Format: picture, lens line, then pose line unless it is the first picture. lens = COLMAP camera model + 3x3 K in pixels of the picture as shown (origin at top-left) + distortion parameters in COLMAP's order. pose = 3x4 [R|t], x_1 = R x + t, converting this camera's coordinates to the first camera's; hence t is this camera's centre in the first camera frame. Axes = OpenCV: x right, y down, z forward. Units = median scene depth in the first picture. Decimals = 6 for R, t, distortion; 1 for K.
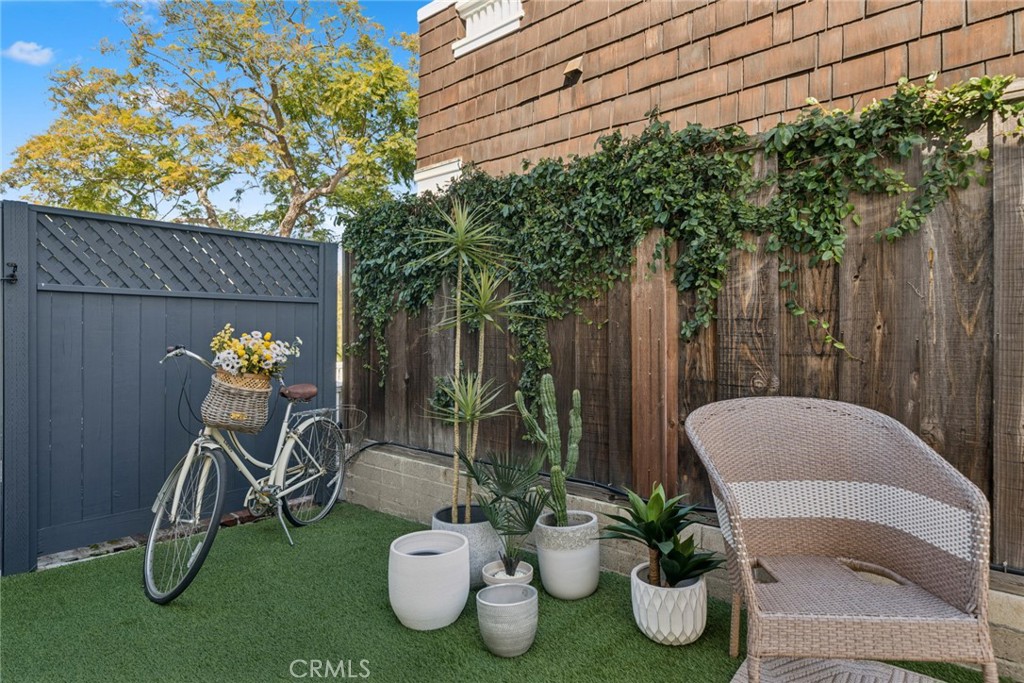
lens RADIAL K [[571.0, 0, 511.7], [0, 571.0, 341.0], [0, 0, 1]] dist [-0.000163, -0.000091]
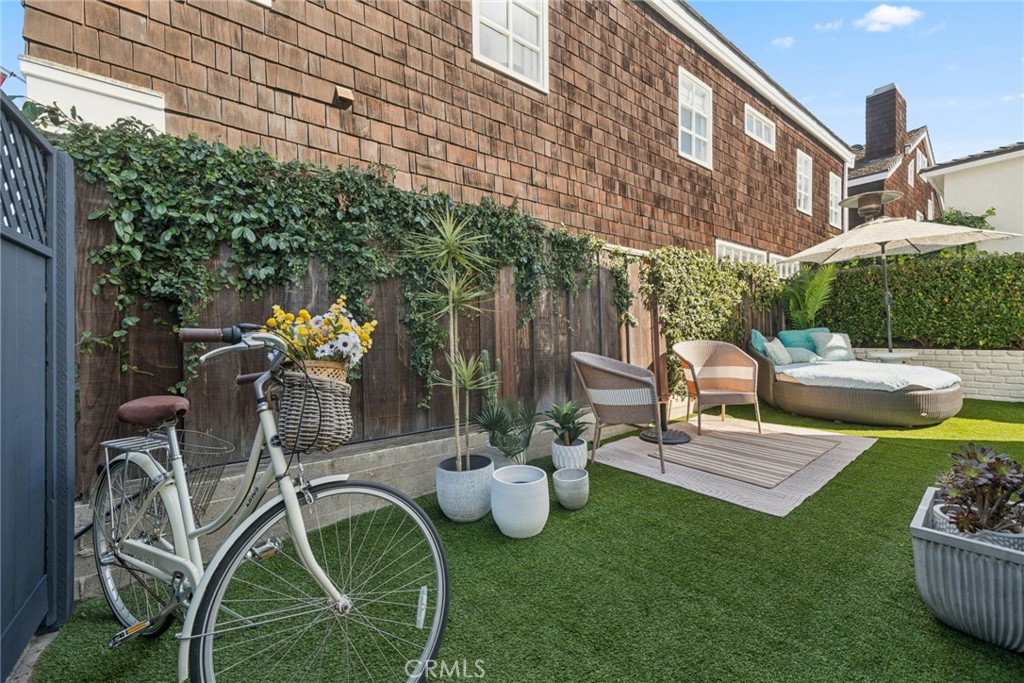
lens RADIAL K [[400.7, 0, 511.7], [0, 400.7, 333.2], [0, 0, 1]] dist [0.000647, 0.000019]
pose [[0.184094, -0.010240, 0.982855, -1.040698], [0.009394, 0.999918, 0.008658, 0.003827], [-0.982864, 0.007639, 0.184175, 0.845289]]
